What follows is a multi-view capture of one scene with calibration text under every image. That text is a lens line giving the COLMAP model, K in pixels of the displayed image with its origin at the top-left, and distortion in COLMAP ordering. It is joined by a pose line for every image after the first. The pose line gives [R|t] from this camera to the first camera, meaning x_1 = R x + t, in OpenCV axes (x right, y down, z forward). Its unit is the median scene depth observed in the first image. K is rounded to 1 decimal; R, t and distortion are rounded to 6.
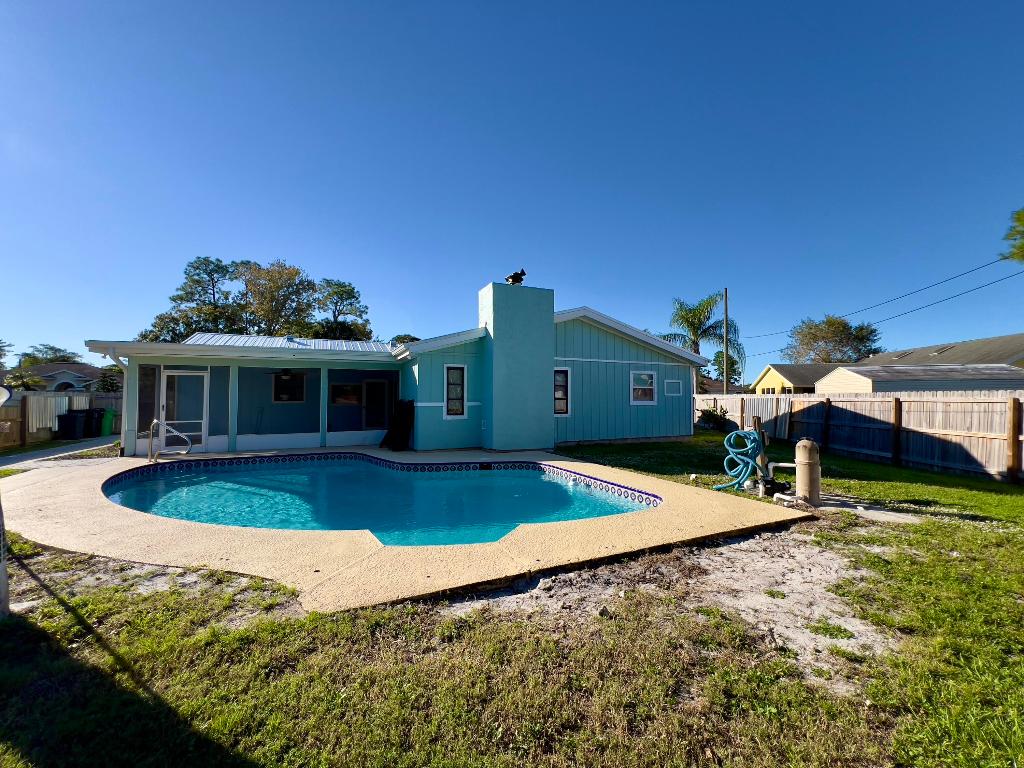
lens RADIAL K [[412.6, 0, 513.0], [0, 412.6, 384.5], [0, 0, 1]] dist [-0.001351, 0.000401]
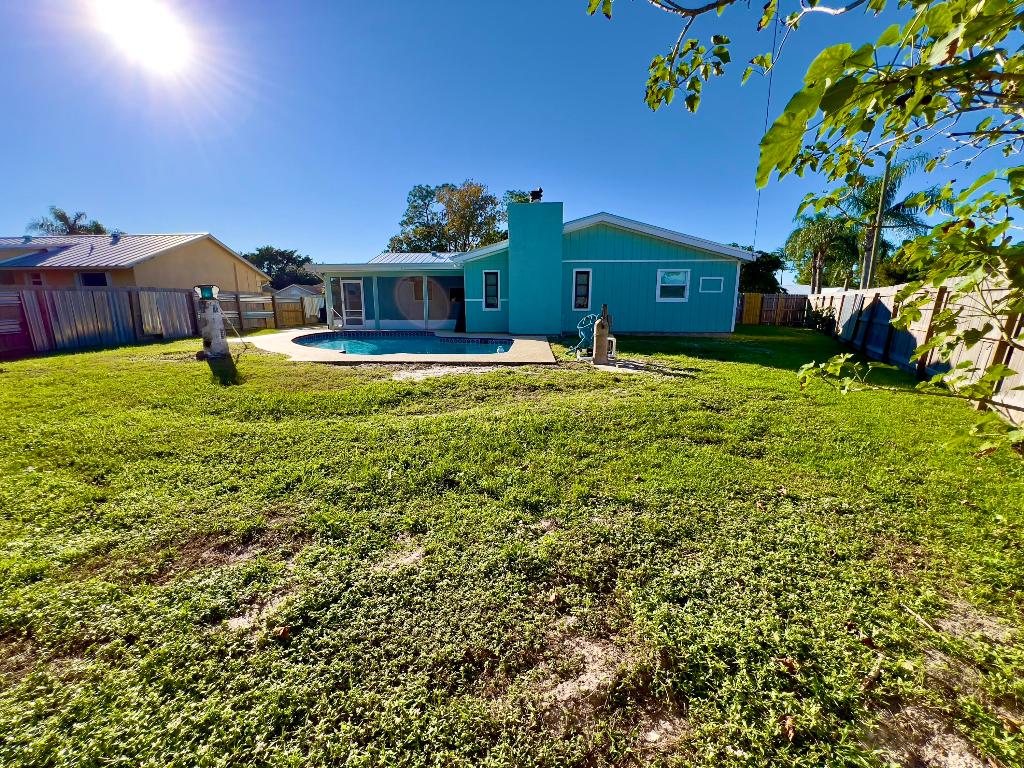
lens RADIAL K [[418.7, 0, 510.6], [0, 418.7, 387.7], [0, 0, 1]] dist [-0.004078, -0.000186]
pose [[0.876564, 0.094961, -0.471824, 0.578745], [0.014589, 0.974649, 0.223264, 0.021451], [0.481064, -0.202589, 0.852957, -0.218471]]
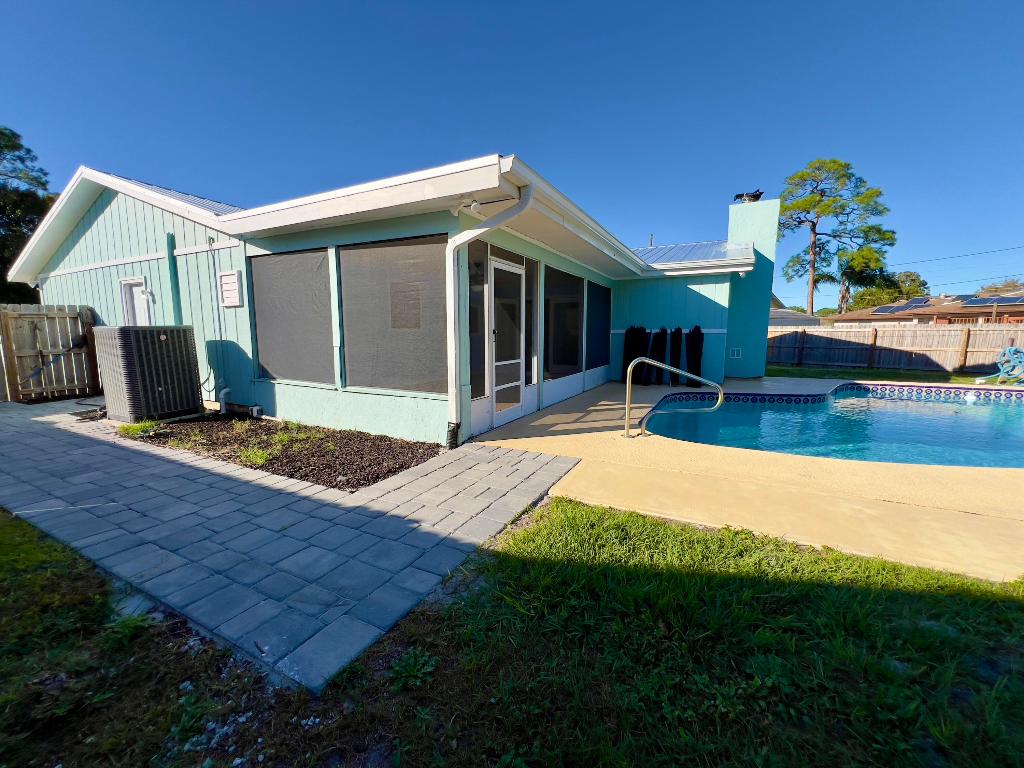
lens RADIAL K [[412.6, 0, 513.0], [0, 412.6, 384.5], [0, 0, 1]] dist [-0.001351, 0.000401]
pose [[0.796714, -0.073392, 0.599884, -1.019377], [-0.014692, 0.989954, 0.140628, 0.042276], [-0.604178, -0.120853, 0.787631, 0.528706]]
